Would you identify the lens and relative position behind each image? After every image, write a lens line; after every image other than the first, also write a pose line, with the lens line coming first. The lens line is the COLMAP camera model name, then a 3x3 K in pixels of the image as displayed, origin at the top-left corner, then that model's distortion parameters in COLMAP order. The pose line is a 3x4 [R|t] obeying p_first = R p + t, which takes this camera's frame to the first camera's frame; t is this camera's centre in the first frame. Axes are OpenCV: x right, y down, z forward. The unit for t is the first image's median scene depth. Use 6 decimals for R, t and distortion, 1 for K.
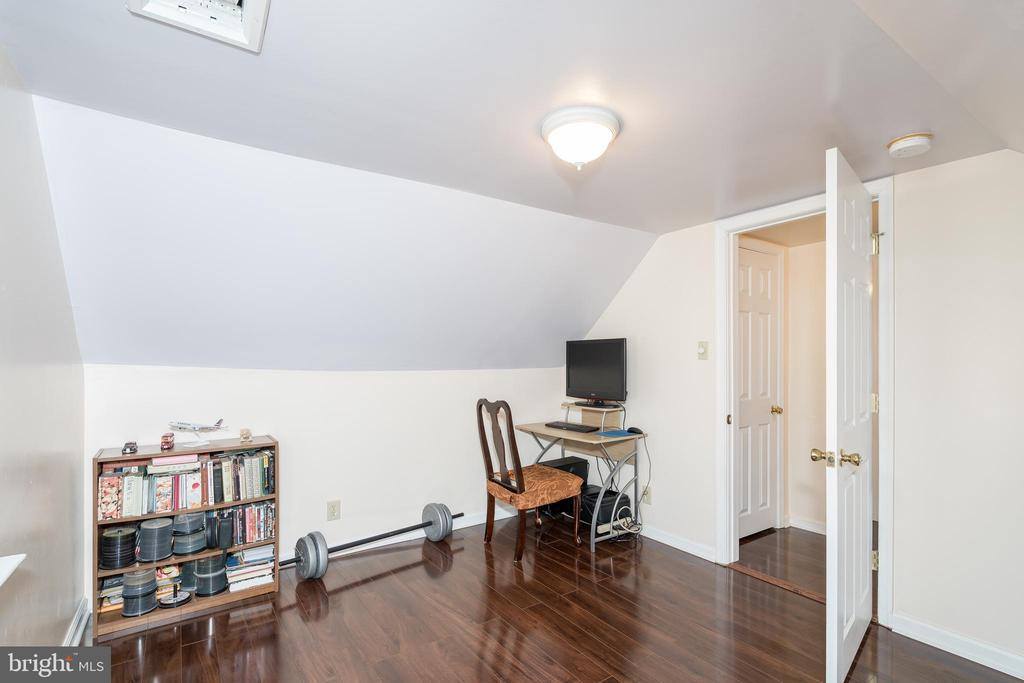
lens RADIAL K [[485.3, 0, 511.5], [0, 485.3, 348.4], [0, 0, 1]] dist [-0.005614, 0.000153]
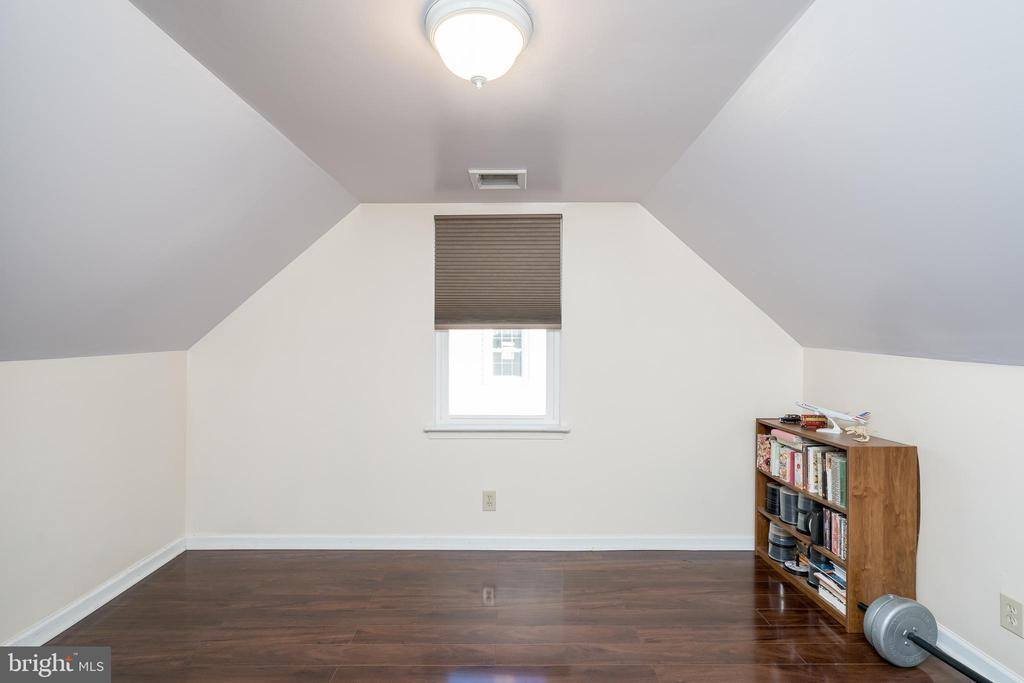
lens RADIAL K [[485.3, 0, 510.2], [0, 485.3, 343.2], [0, 0, 1]] dist [-0.005614, 0.000153]
pose [[-0.558009, -0.005896, -0.829814, 0.508236], [0.005006, 0.999933, -0.010471, 0.029924], [0.829819, -0.009997, -0.557942, 1.015744]]
